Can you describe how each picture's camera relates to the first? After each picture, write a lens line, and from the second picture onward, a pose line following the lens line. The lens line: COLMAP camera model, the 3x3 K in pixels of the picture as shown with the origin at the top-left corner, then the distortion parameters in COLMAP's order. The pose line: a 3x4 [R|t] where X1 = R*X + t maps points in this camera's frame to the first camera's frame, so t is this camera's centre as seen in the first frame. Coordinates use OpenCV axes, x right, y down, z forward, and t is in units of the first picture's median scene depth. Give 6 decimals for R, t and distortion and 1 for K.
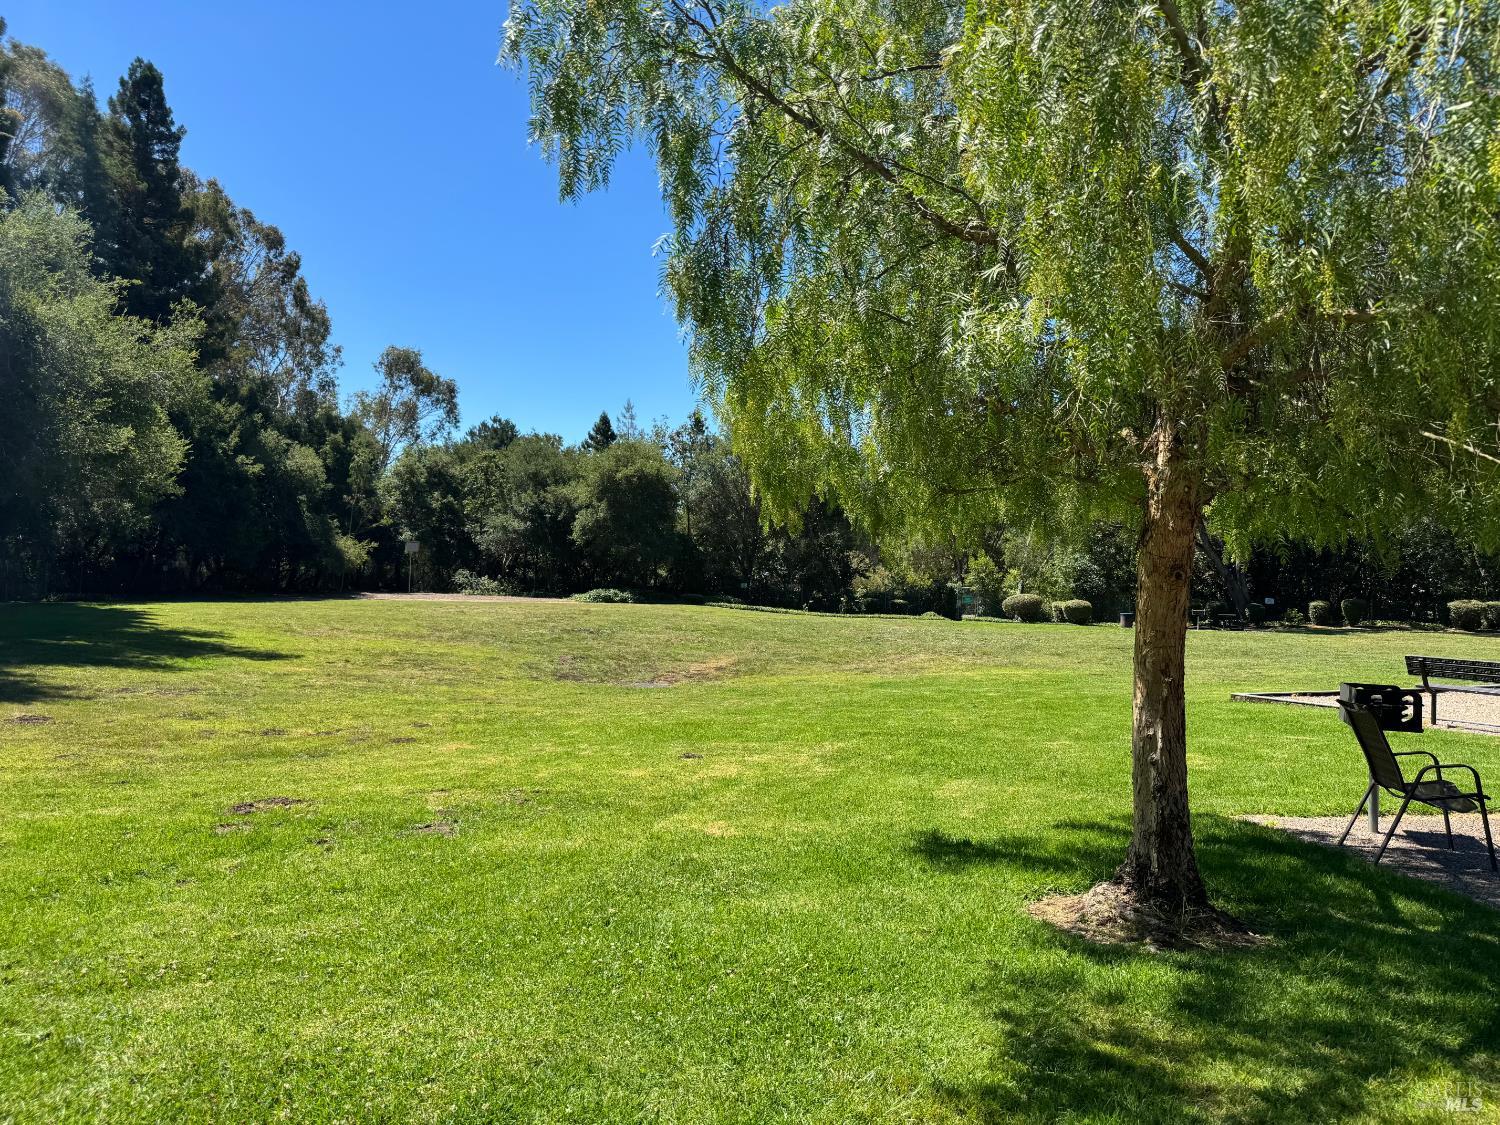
lens RADIAL K [[1061.0, 0, 764.5], [0, 1061.0, 567.9], [0, 0, 1]] dist [-0.000127, -0.006325]
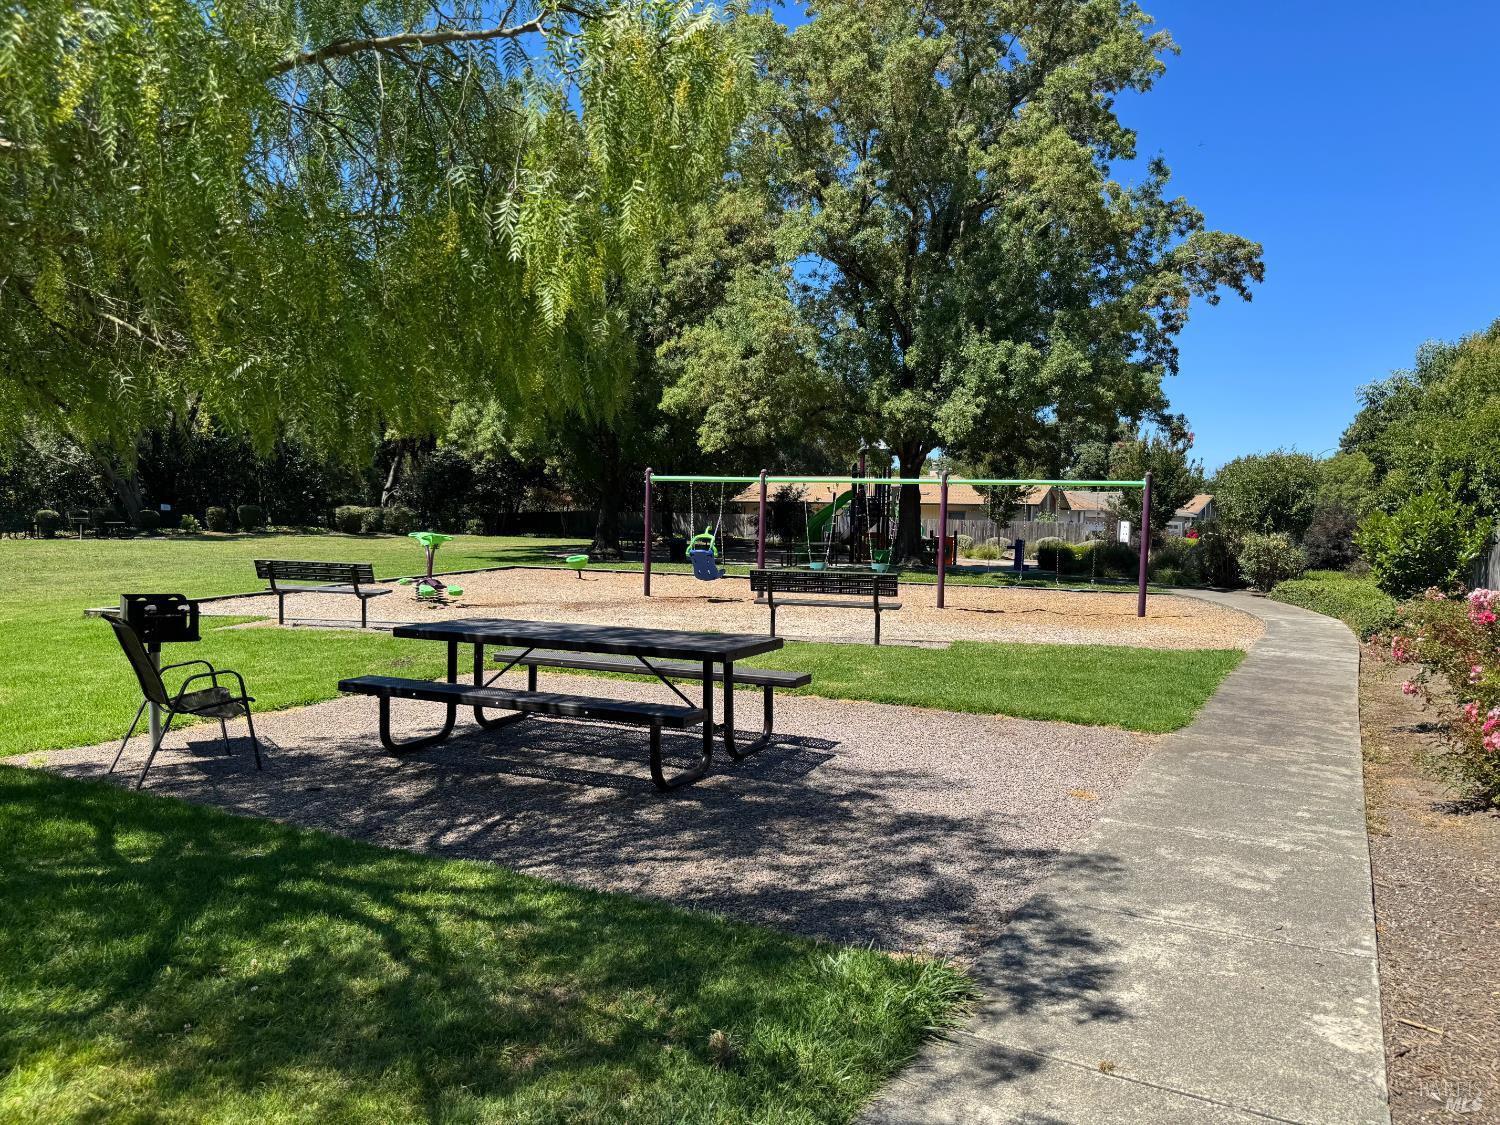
lens RADIAL K [[1061.0, 0, 759.0], [0, 1061.0, 571.2], [0, 0, 1]] dist [-0.000127, -0.006325]
pose [[0.587818, -0.052520, 0.807287, 0.156399], [-0.021343, 0.996536, 0.080372, 0.002904], [-0.808712, -0.064475, 0.584661, 0.027267]]
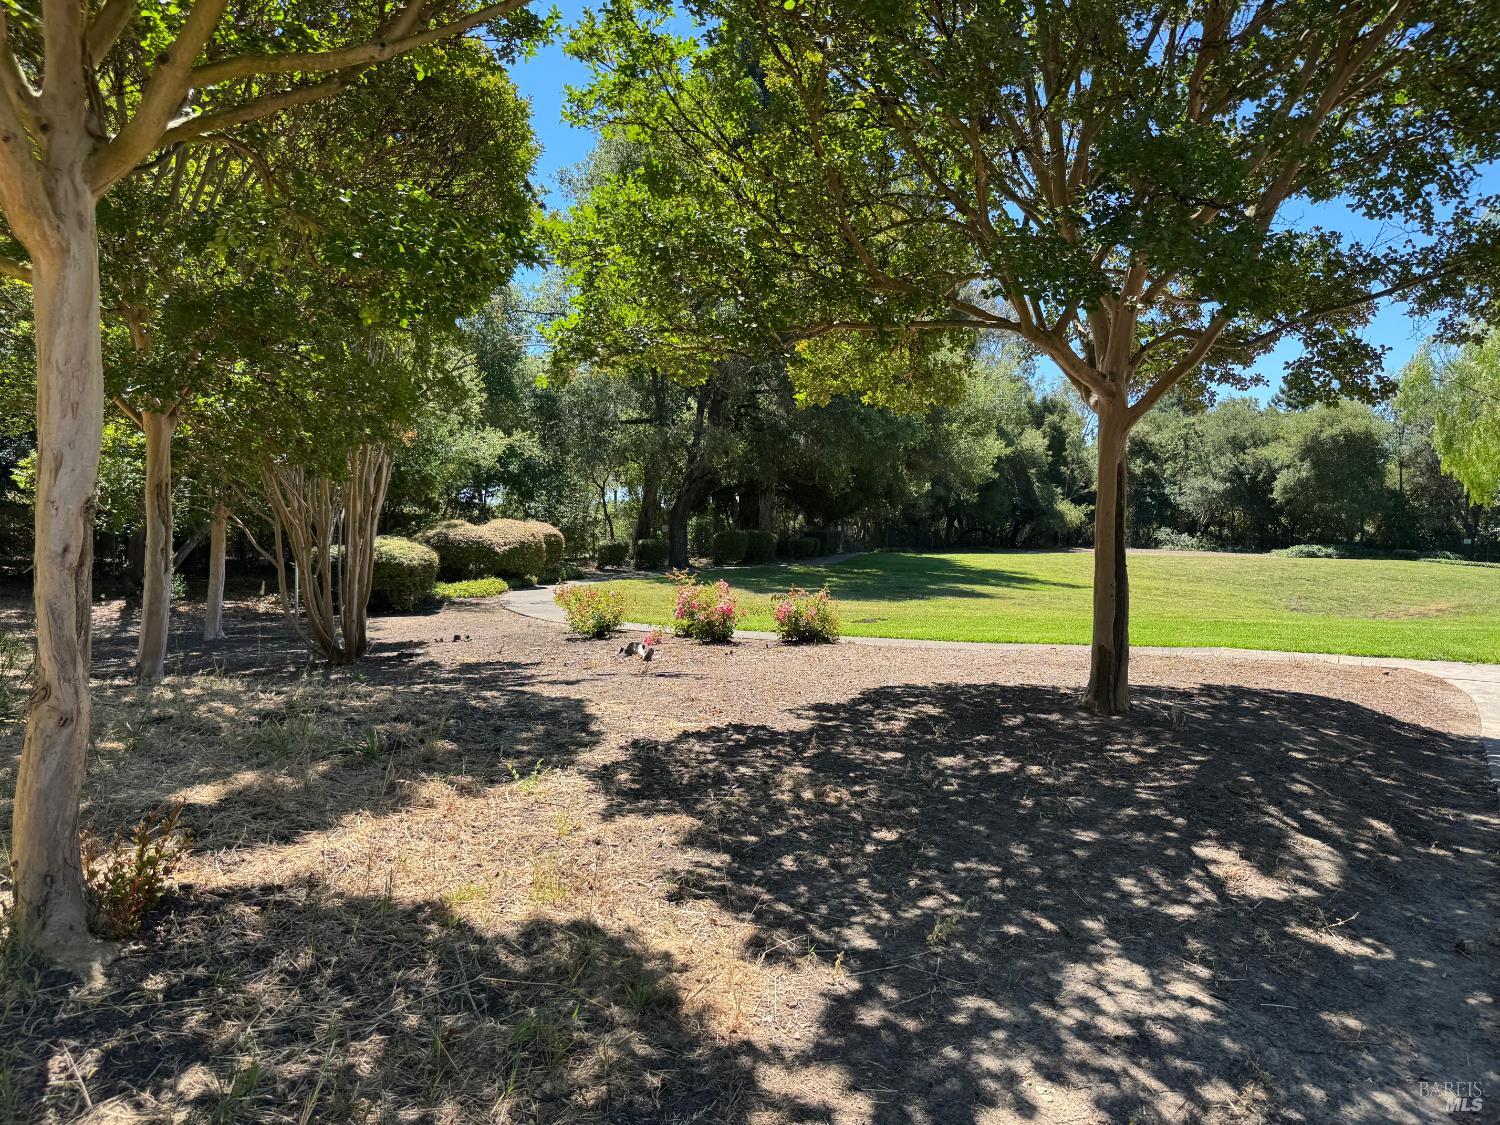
lens RADIAL K [[1061.0, 0, 743.3], [0, 1061.0, 562.8], [0, 0, 1]] dist [-0.000127, -0.006325]
pose [[0.813538, 0.007911, -0.581458, 0.060626], [0.011829, 0.999475, 0.030149, -0.005846], [0.581391, -0.031405, 0.813018, -2.002934]]
